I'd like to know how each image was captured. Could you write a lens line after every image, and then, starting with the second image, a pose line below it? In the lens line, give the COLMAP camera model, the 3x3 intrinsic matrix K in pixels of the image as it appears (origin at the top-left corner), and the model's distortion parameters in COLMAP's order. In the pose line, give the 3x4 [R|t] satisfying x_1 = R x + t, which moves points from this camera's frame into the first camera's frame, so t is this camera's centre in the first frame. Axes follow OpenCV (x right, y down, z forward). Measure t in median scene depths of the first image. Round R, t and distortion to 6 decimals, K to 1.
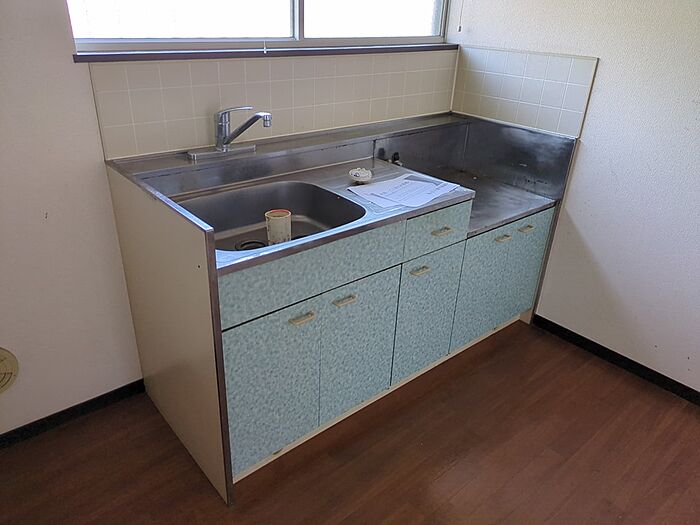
lens RADIAL K [[523.2, 0, 346.9], [0, 523.2, 261.6], [0, 0, 1]] dist [0.014184, -0.009488]
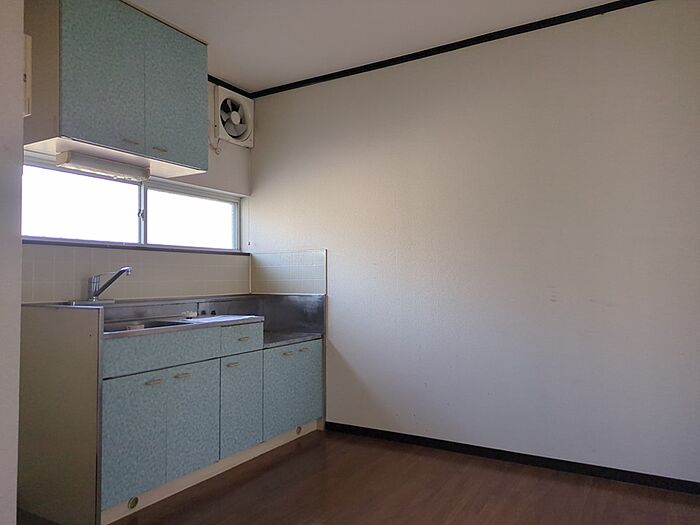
lens RADIAL K [[523.2, 0, 349.6], [0, 523.2, 263.7], [0, 0, 1]] dist [0.014184, -0.009488]
pose [[0.942749, -0.031743, 0.331988, -0.037438], [0.186607, 0.875251, -0.446221, 0.489327], [-0.276409, 0.482626, 0.831066, -0.494317]]
